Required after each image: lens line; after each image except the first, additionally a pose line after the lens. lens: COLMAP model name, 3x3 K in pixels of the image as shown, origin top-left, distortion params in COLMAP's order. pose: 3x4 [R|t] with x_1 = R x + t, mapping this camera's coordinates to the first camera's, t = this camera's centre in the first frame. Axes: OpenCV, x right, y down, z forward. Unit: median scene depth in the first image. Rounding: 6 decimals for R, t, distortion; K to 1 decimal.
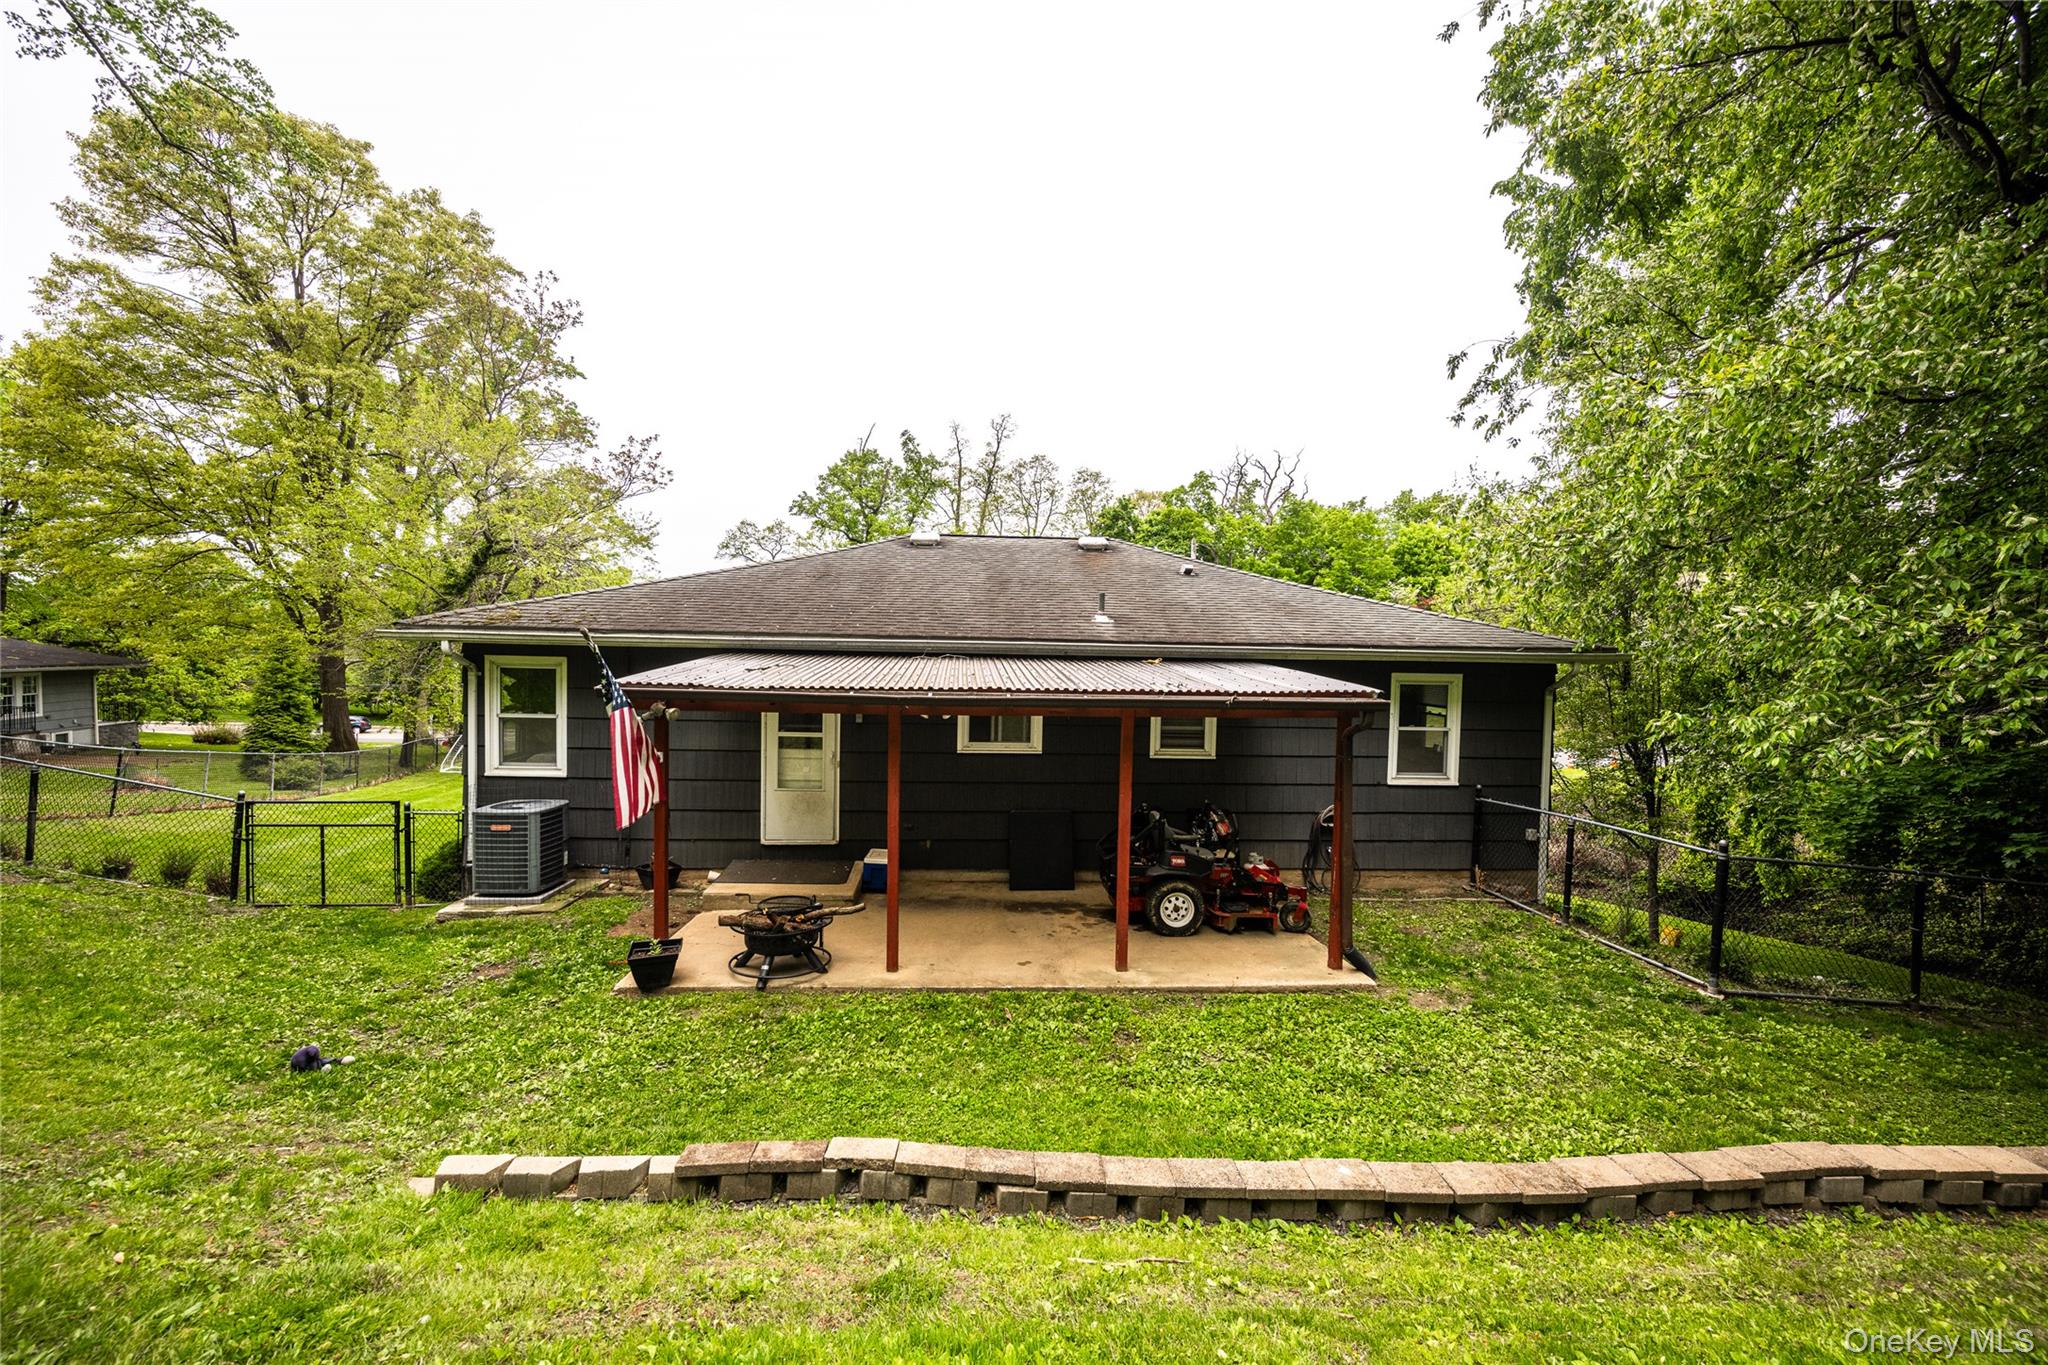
lens RADIAL K [[840.8, 0, 1028.5], [0, 840.8, 687.6], [0, 0, 1]] dist [-0.000148, -0.000046]
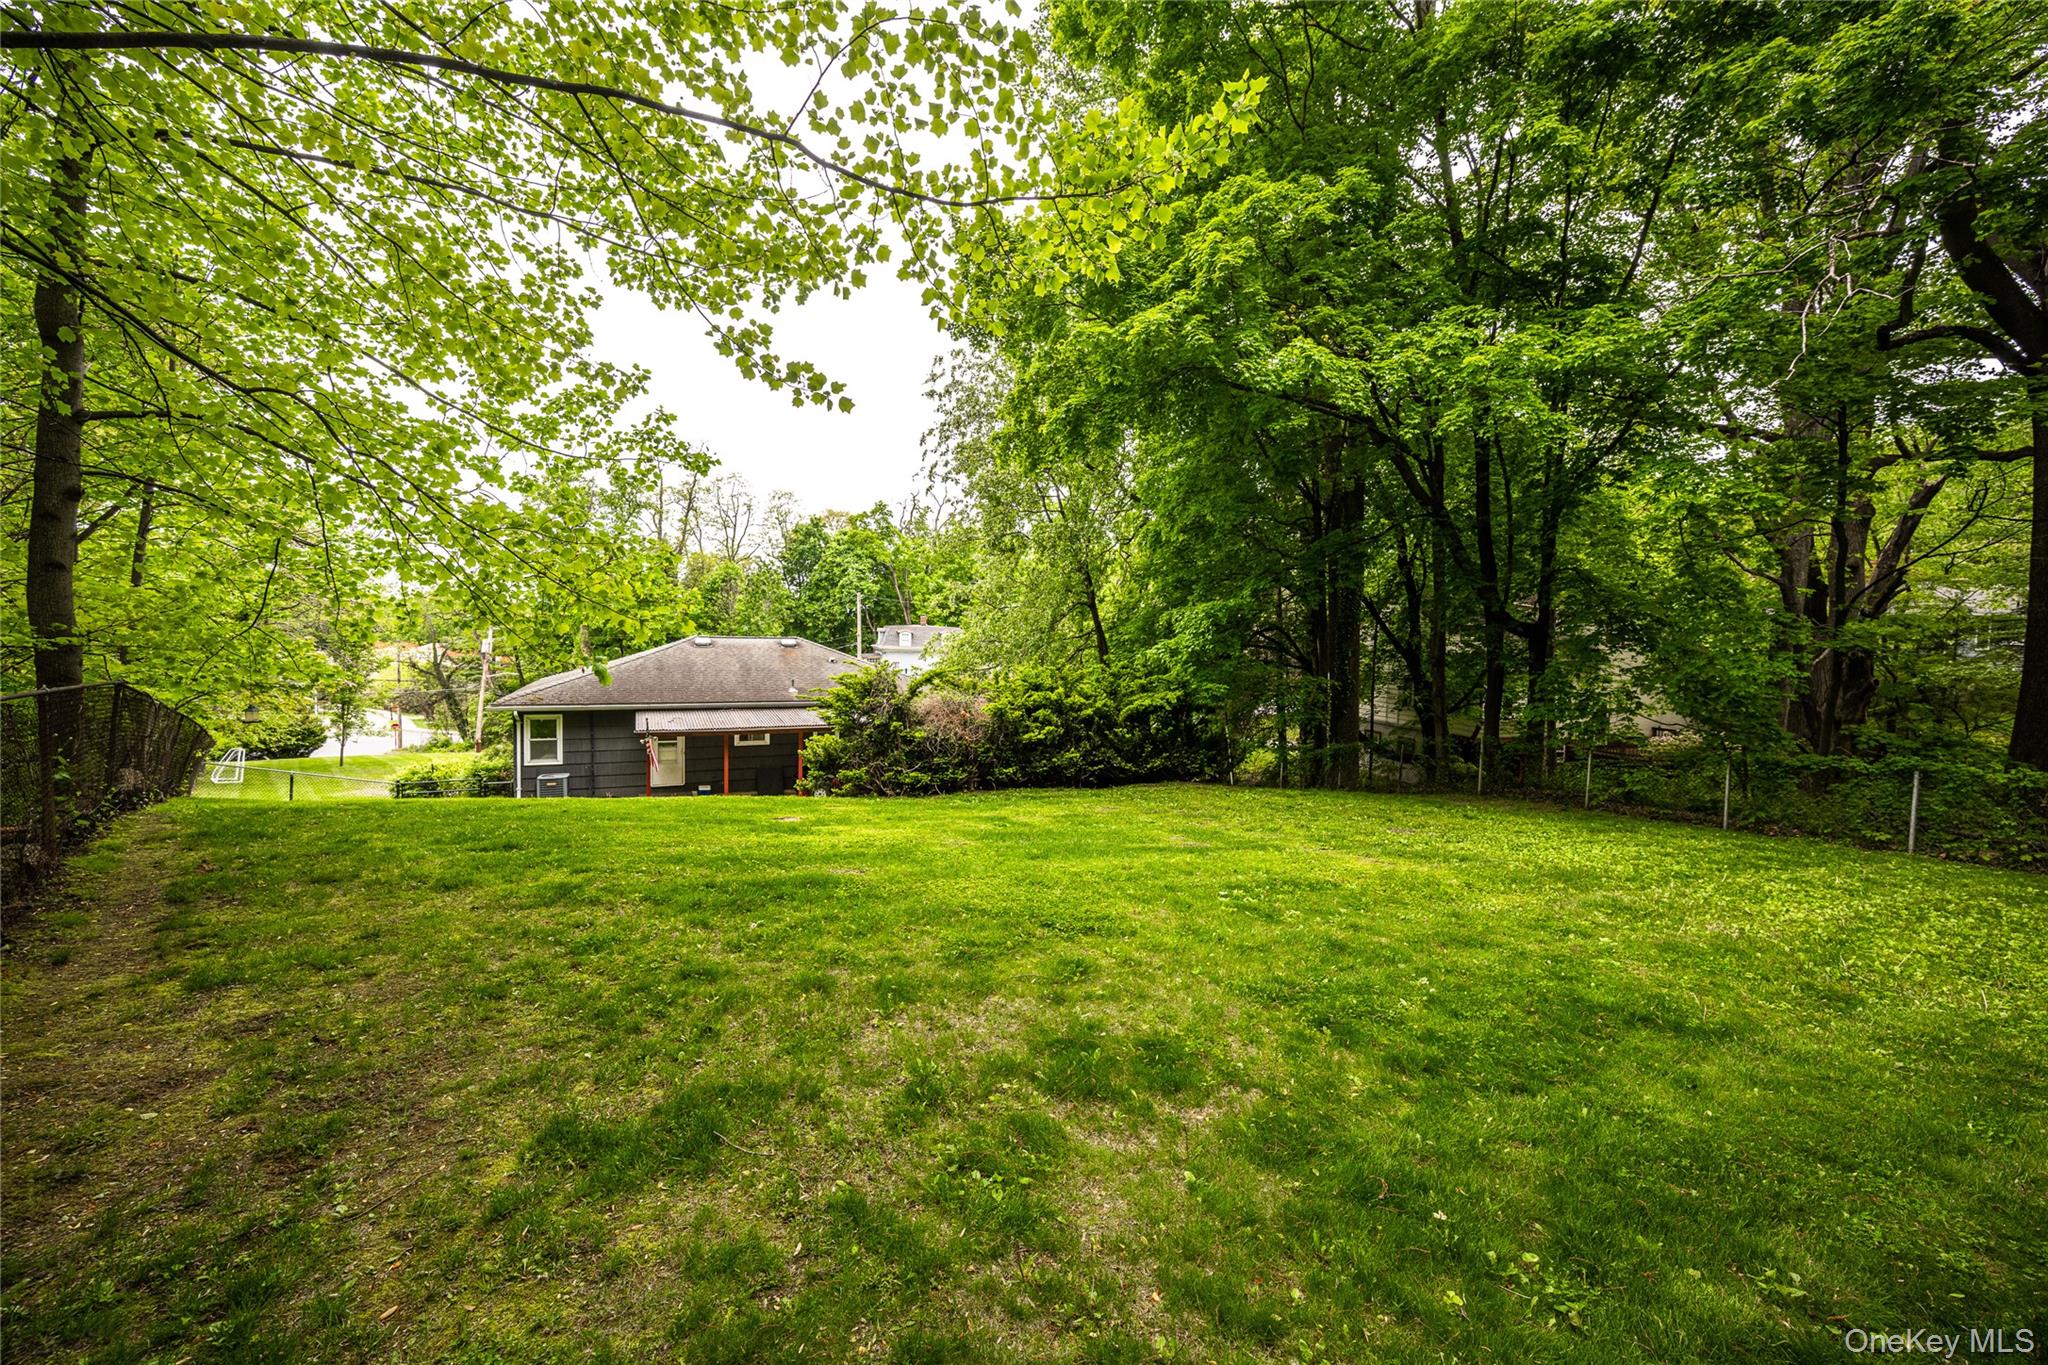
lens RADIAL K [[840.8, 0, 1026.3], [0, 840.8, 681.6], [0, 0, 1]] dist [-0.000148, -0.000046]
pose [[0.939387, -0.020825, 0.342227, -0.014601], [0.015416, 0.999710, 0.018517, -0.018225], [-0.342513, -0.012118, 0.939435, -0.201143]]
